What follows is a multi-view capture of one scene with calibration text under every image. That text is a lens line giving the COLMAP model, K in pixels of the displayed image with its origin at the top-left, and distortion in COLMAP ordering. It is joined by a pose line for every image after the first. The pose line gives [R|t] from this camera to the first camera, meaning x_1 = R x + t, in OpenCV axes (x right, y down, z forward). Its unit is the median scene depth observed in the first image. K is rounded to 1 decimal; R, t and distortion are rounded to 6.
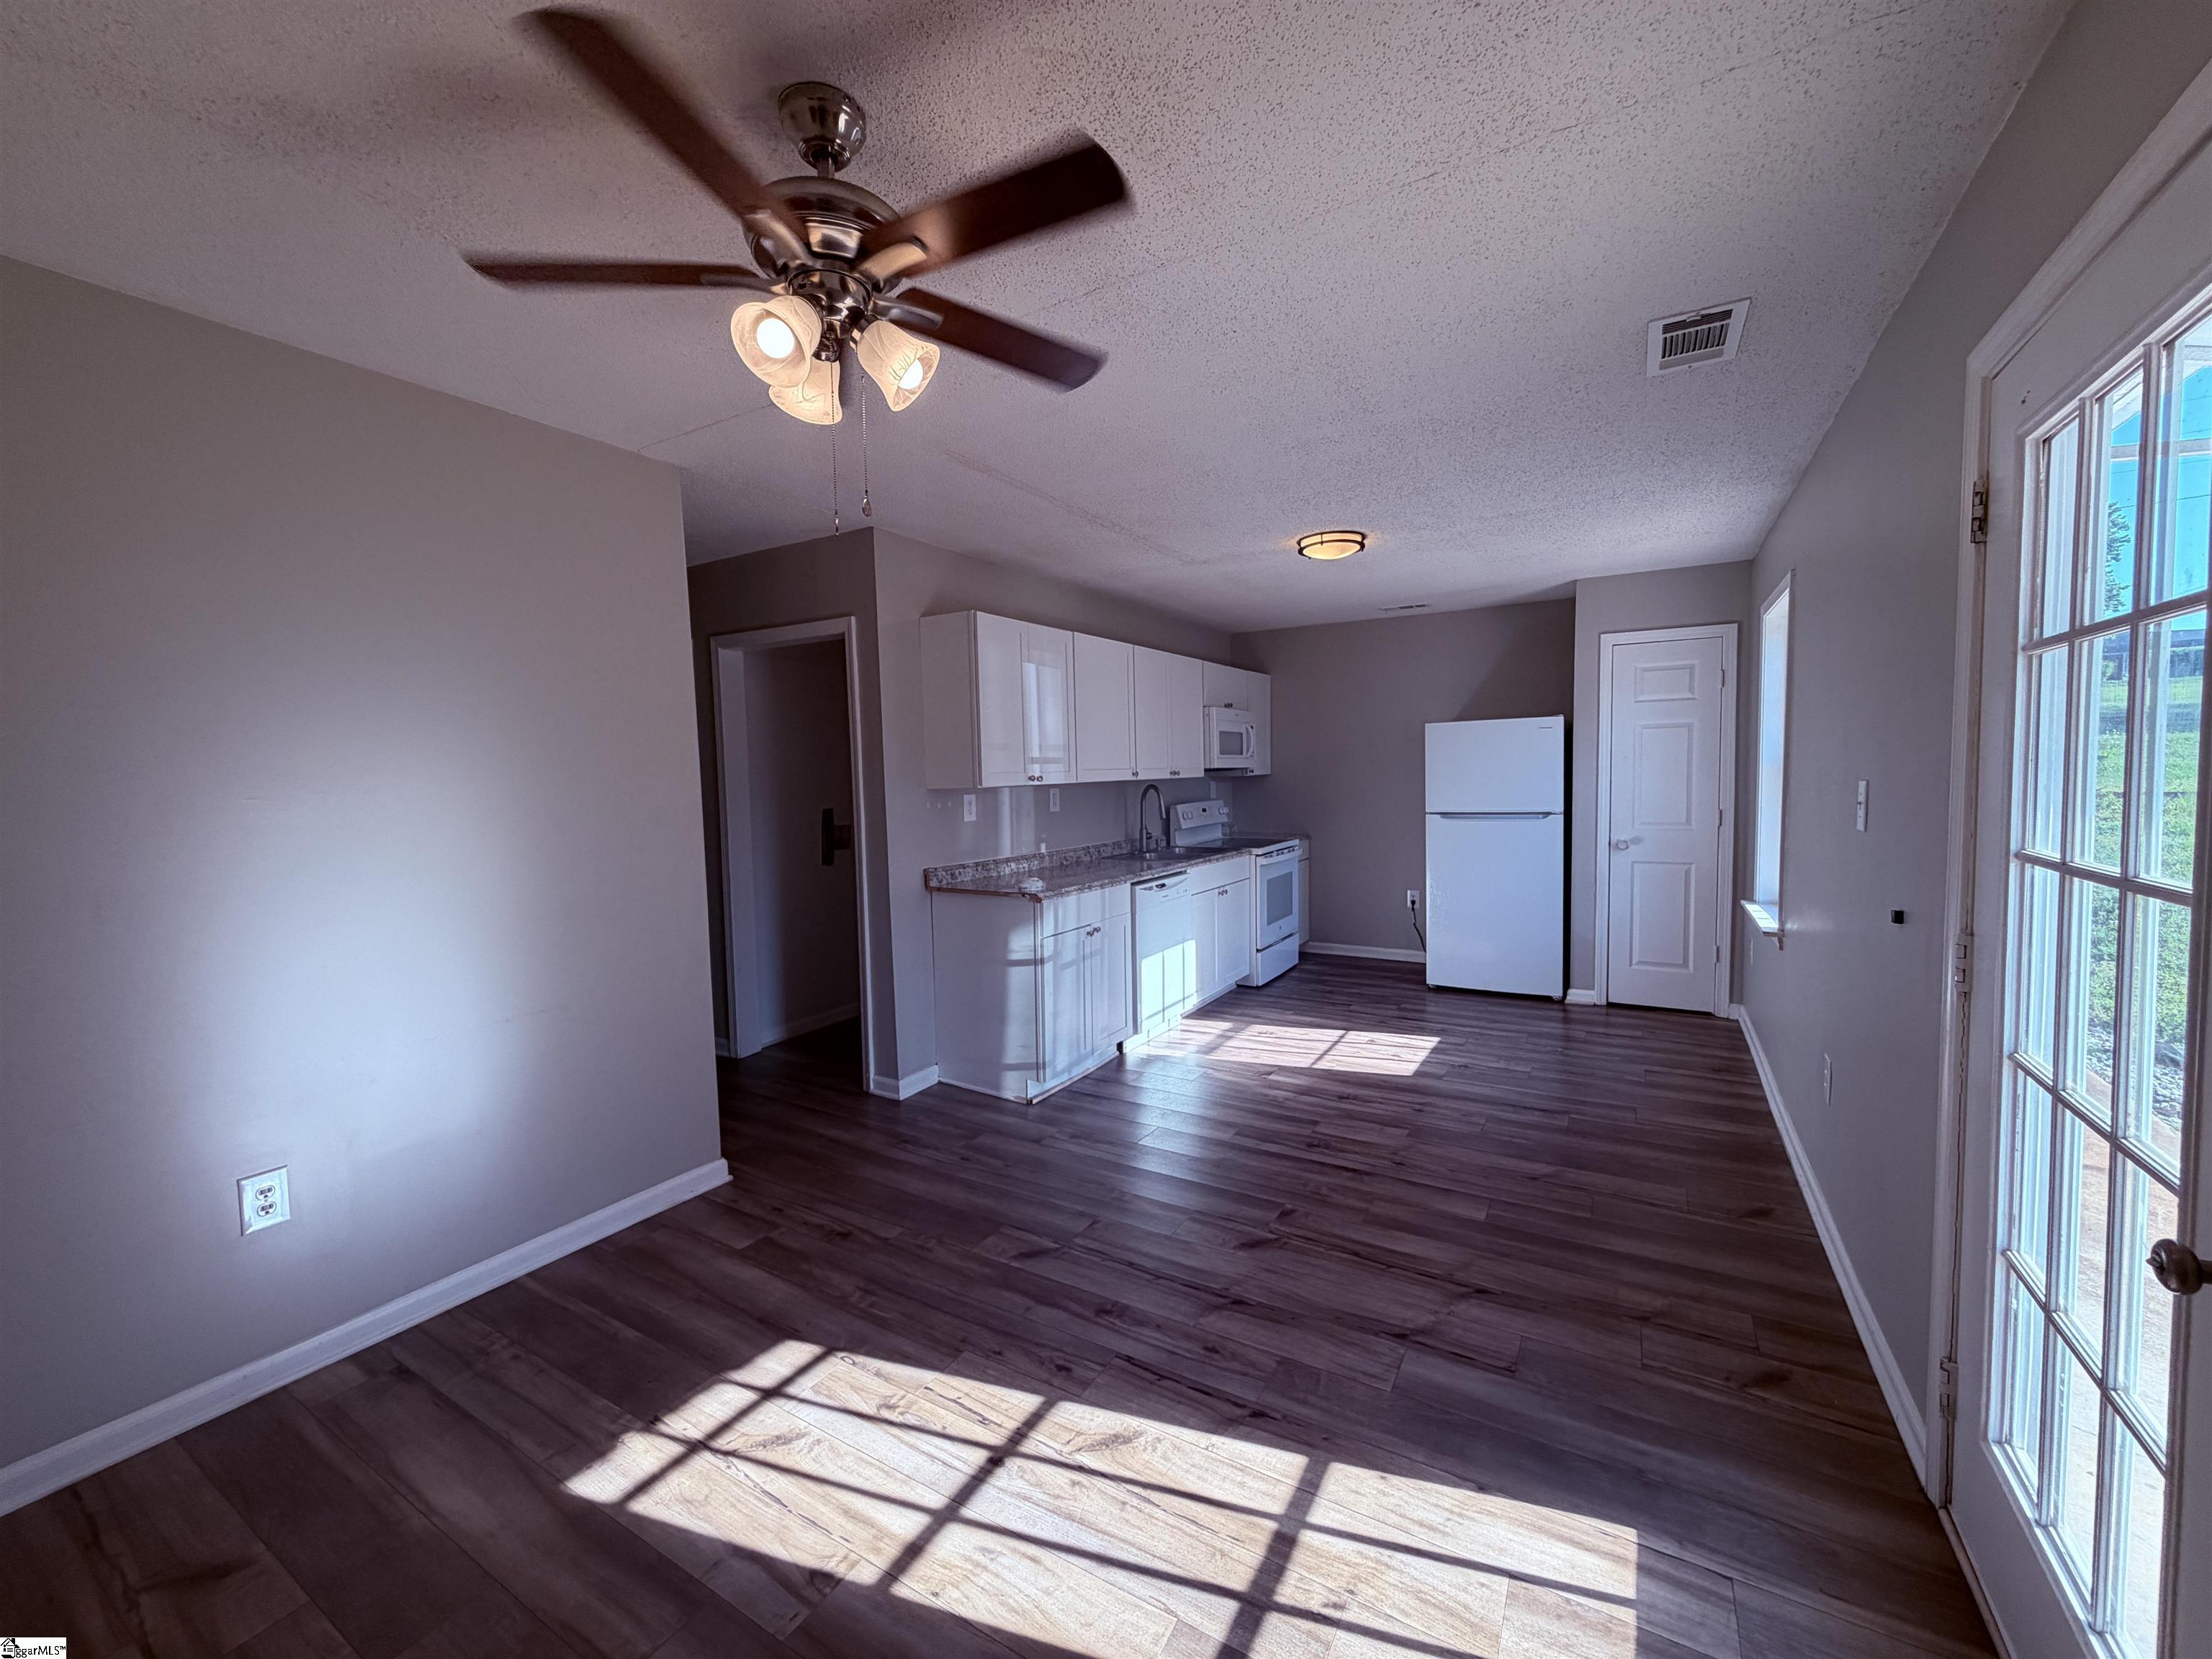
lens RADIAL K [[881.2, 0, 1096.9], [0, 881.2, 828.3], [0, 0, 1]] dist [0.002788, -0.000366]
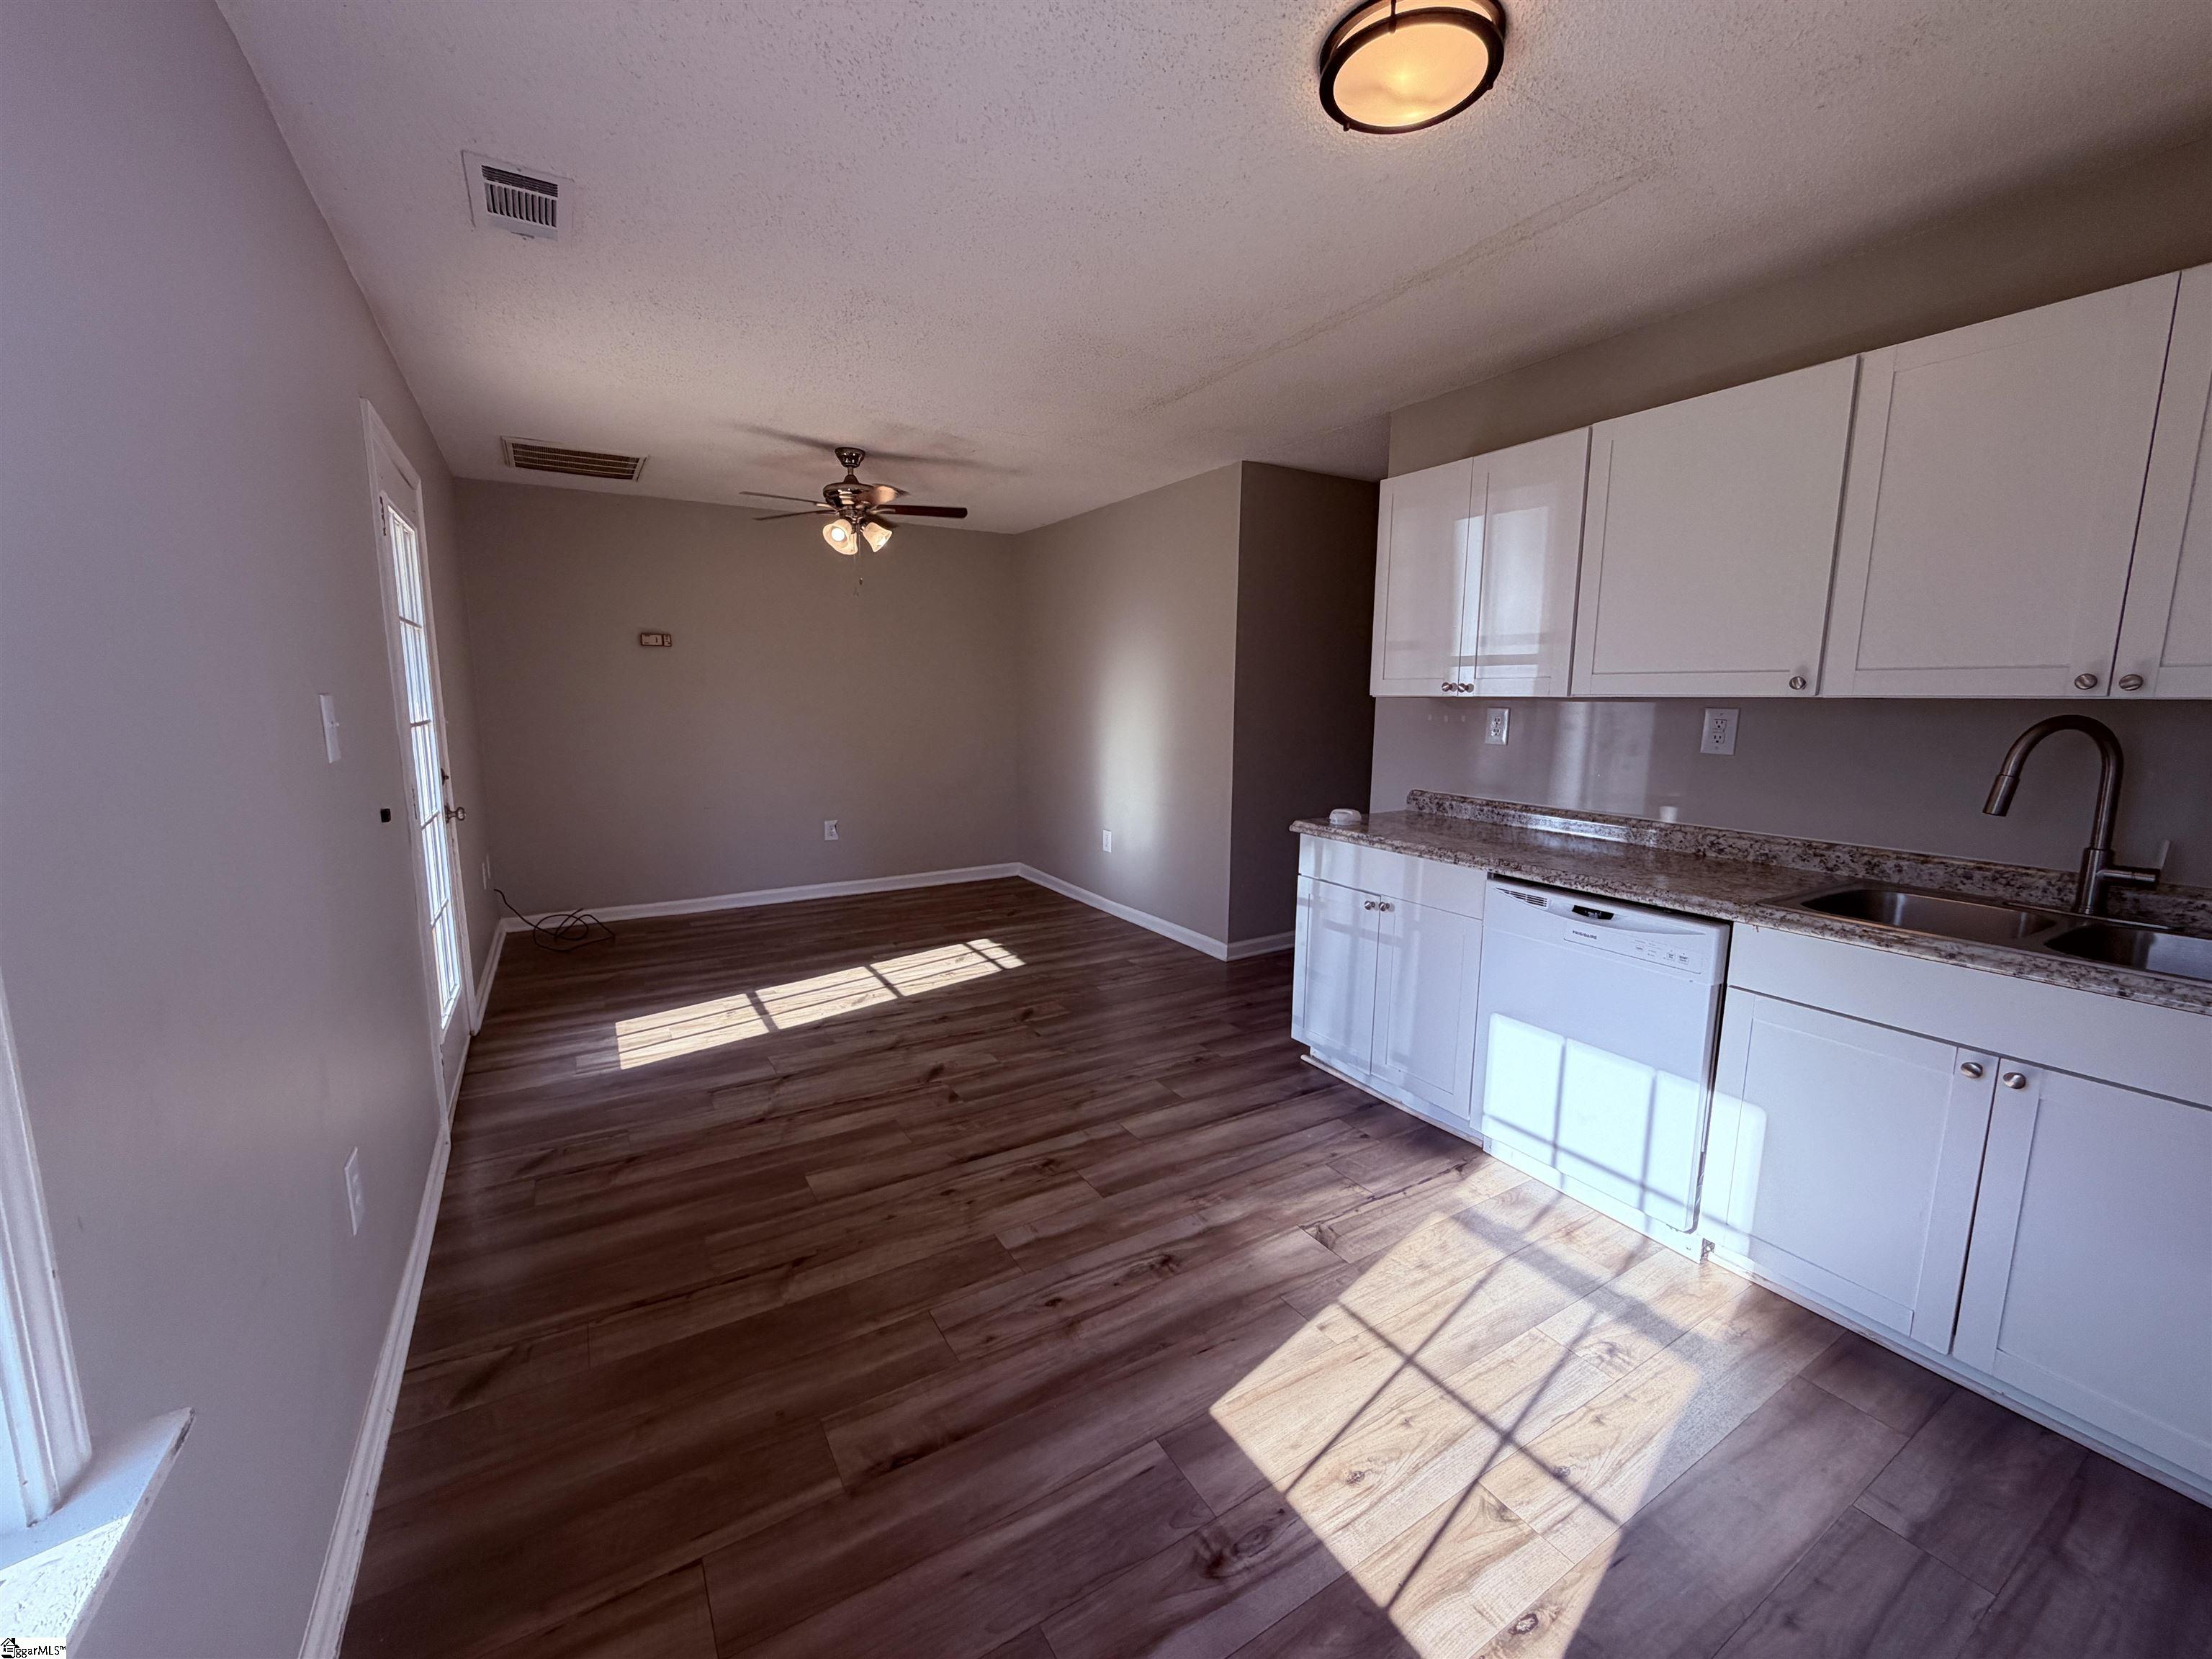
lens RADIAL K [[881.2, 0, 1100.1], [0, 881.2, 817.1], [0, 0, 1]] dist [0.002788, -0.000366]
pose [[-0.459147, 0.147859, -0.875969, 0.663565], [-0.047410, 0.980568, 0.190365, -0.072658], [0.887094, 0.128936, -0.443214, 1.031679]]
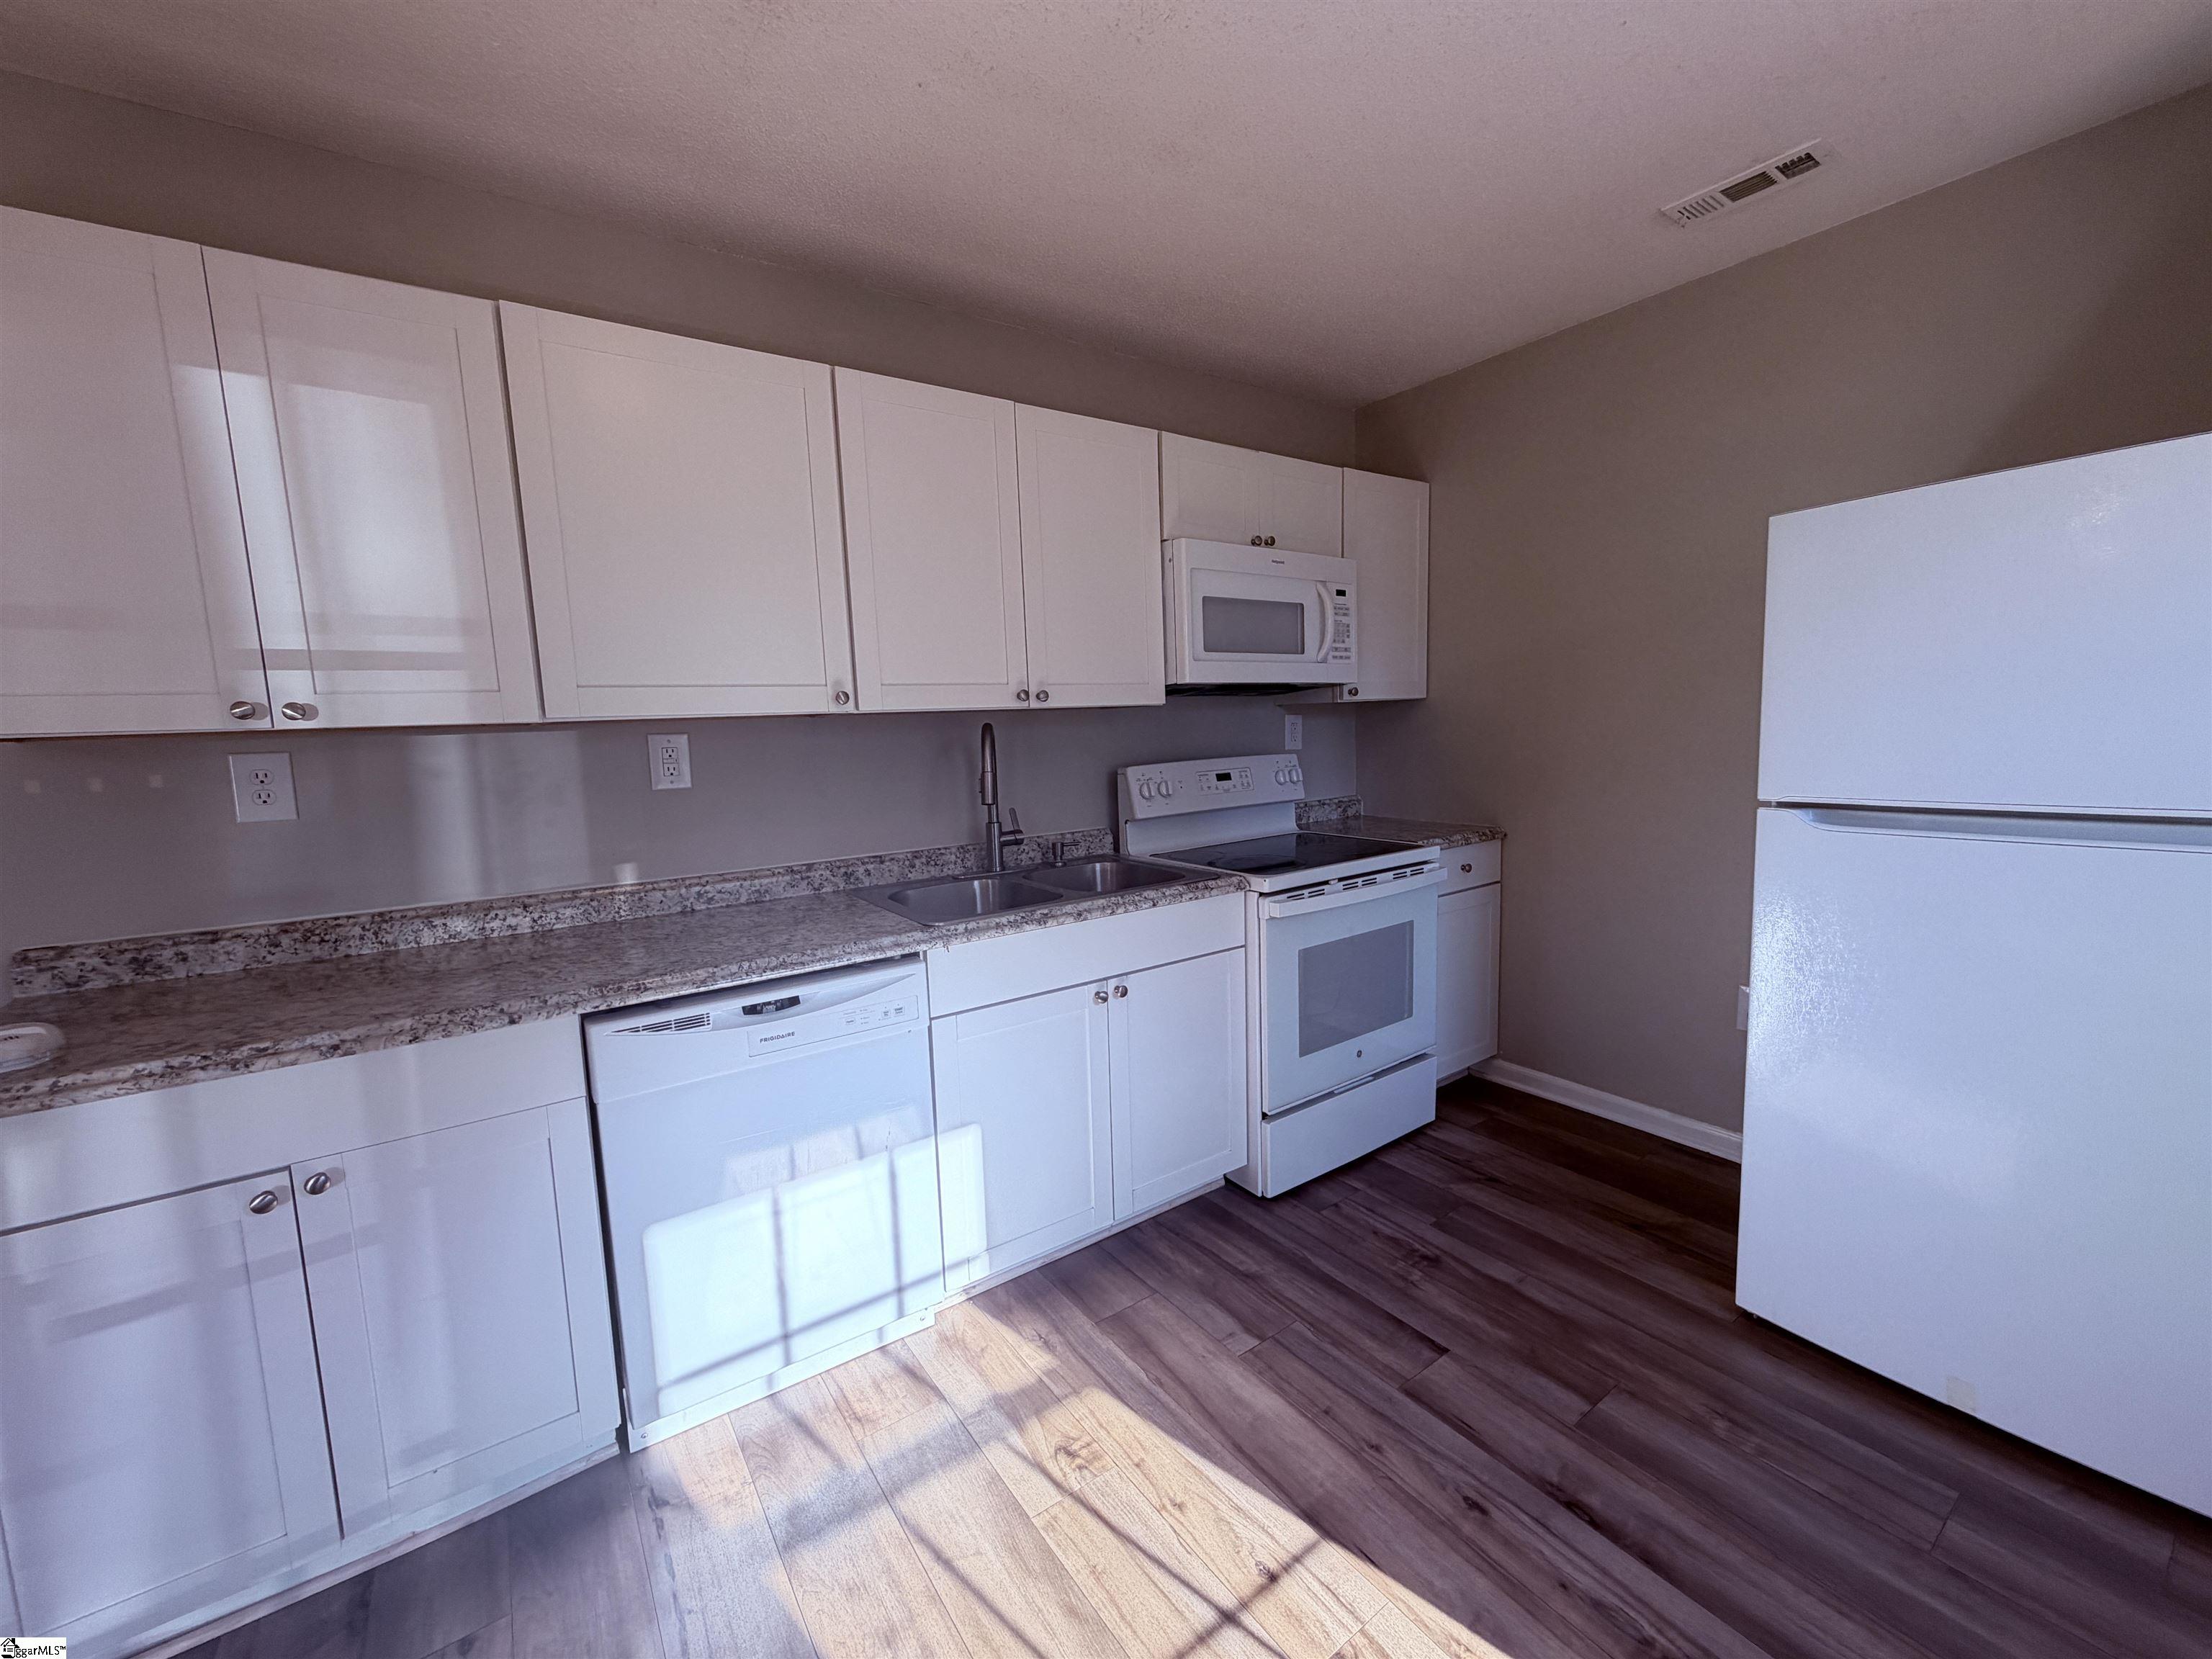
lens RADIAL K [[881.2, 0, 1099.7], [0, 881.2, 834.7], [0, 0, 1]] dist [0.002788, -0.000366]
pose [[0.916533, 0.035896, -0.398346, 0.358888], [-0.007531, 0.997337, 0.072546, -0.033798], [0.399889, -0.063491, 0.914362, 0.776375]]
